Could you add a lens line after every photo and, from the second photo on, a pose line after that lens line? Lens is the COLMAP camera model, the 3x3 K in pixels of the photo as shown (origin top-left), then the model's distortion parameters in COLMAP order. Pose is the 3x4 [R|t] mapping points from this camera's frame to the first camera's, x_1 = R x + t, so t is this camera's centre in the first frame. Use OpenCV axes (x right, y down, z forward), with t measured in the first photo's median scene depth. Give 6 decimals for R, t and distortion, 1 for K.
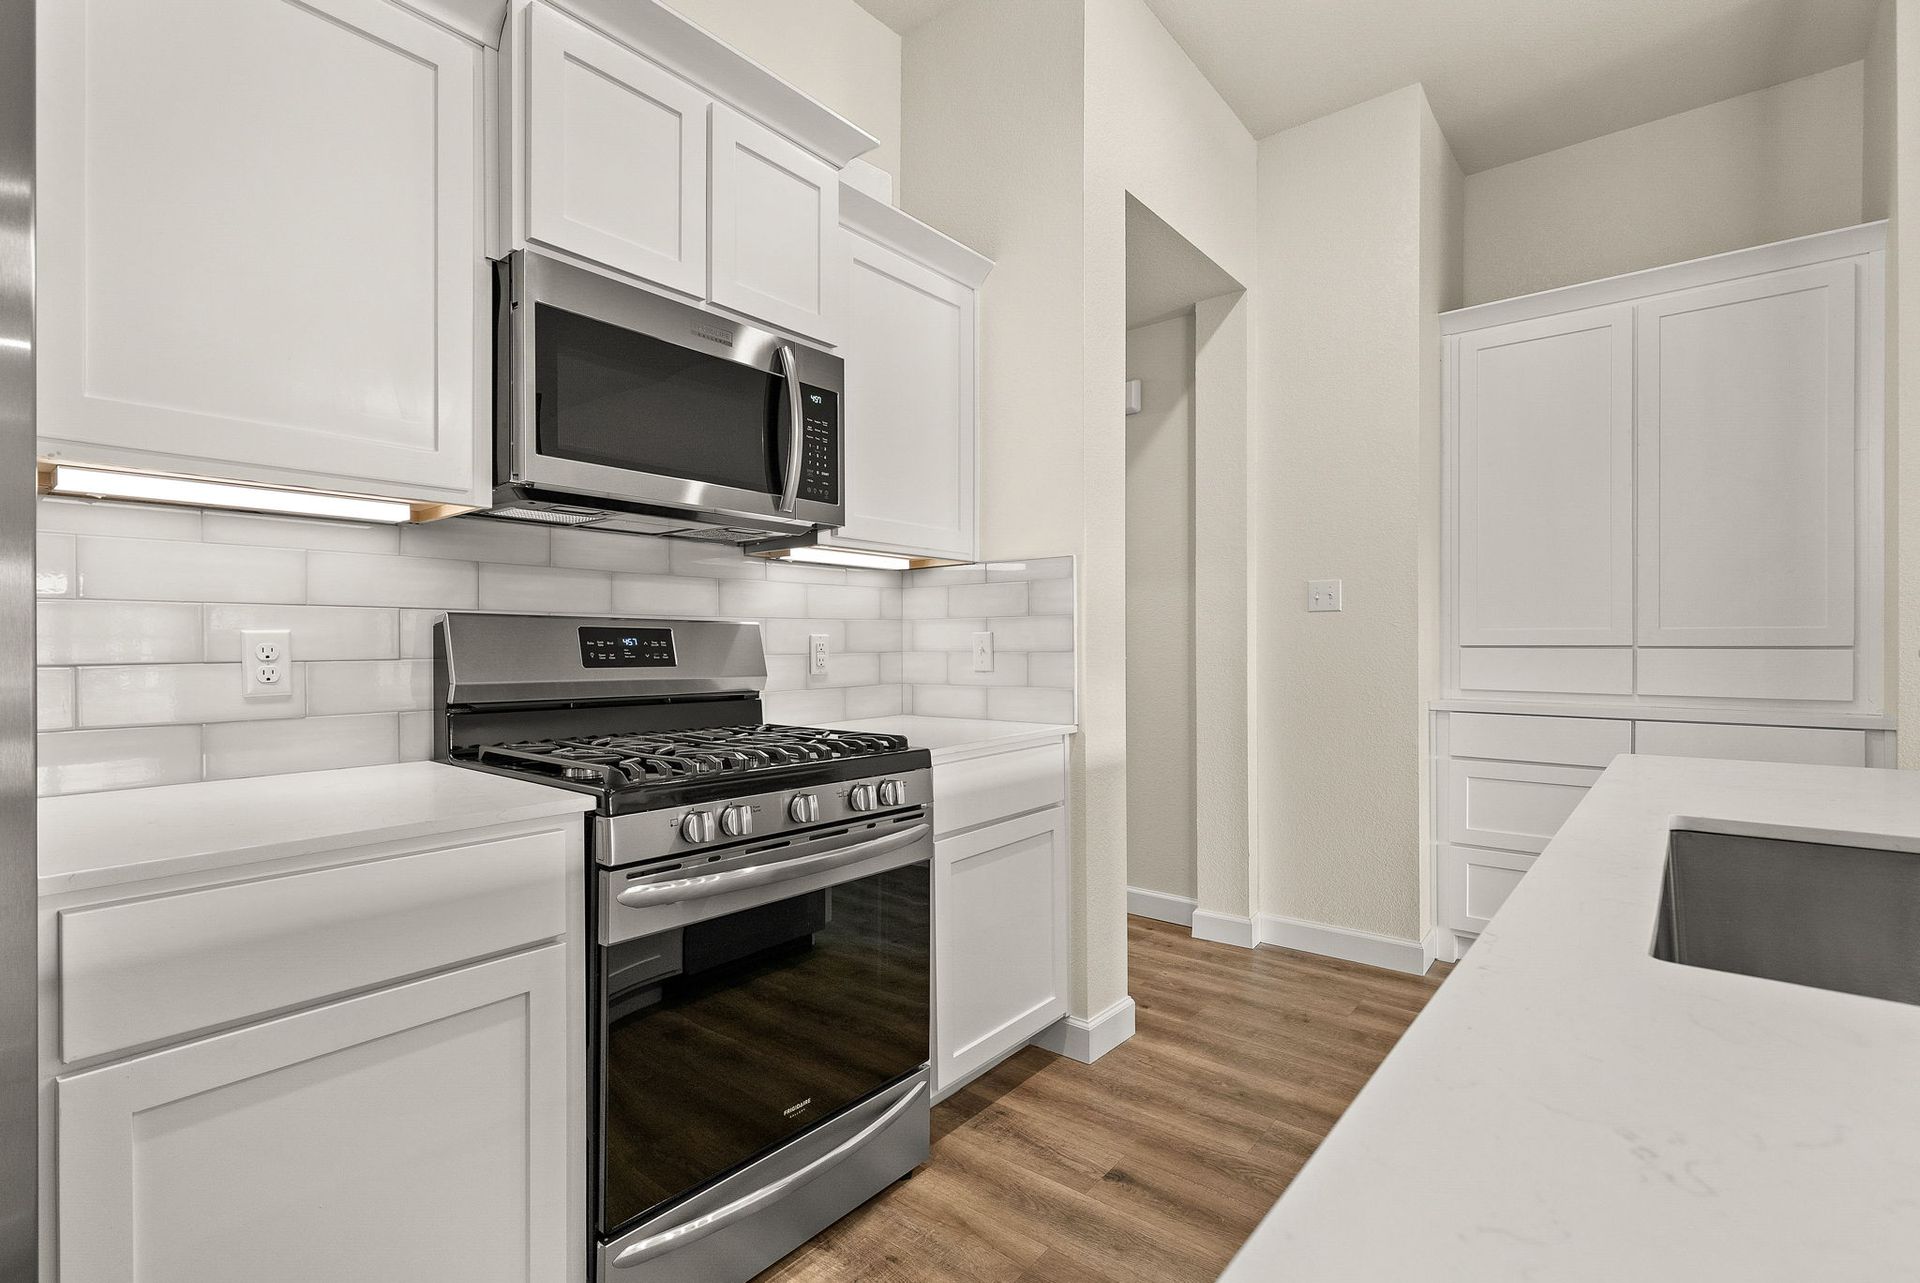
lens RADIAL K [[873.2, 0, 960.0], [0, 873.2, 641.5], [0, 0, 1]] dist [0.000818, 0.000008]
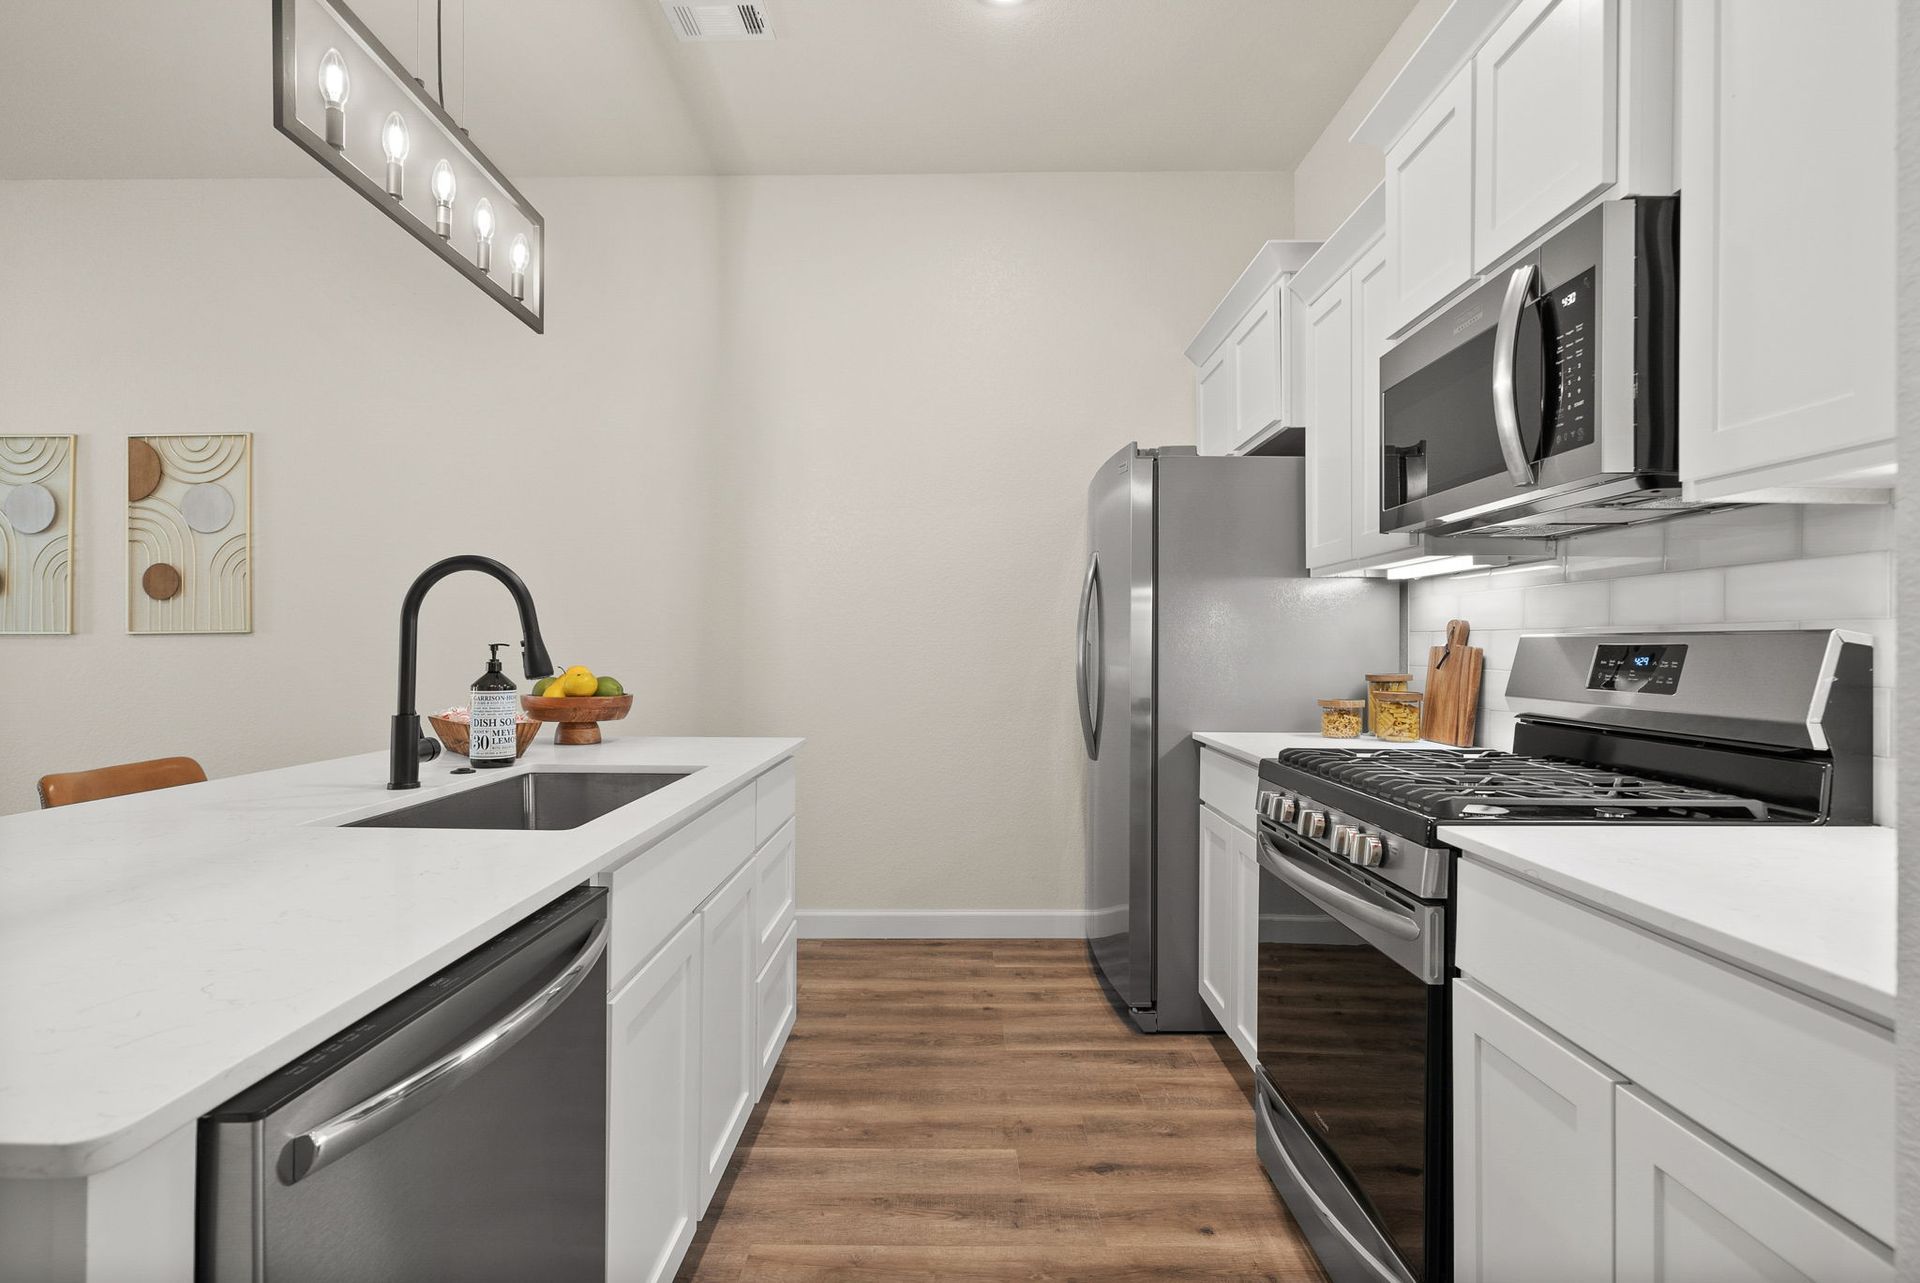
lens RADIAL K [[929.3, 0, 960.0], [0, 929.3, 641.5], [0, 0, 1]] dist [-0.004921, -0.000512]
pose [[-0.775687, -0.017990, -0.630862, 0.644141], [-0.016561, 0.999830, -0.008149, -0.000060], [0.630901, 0.004126, -0.775853, 1.253005]]
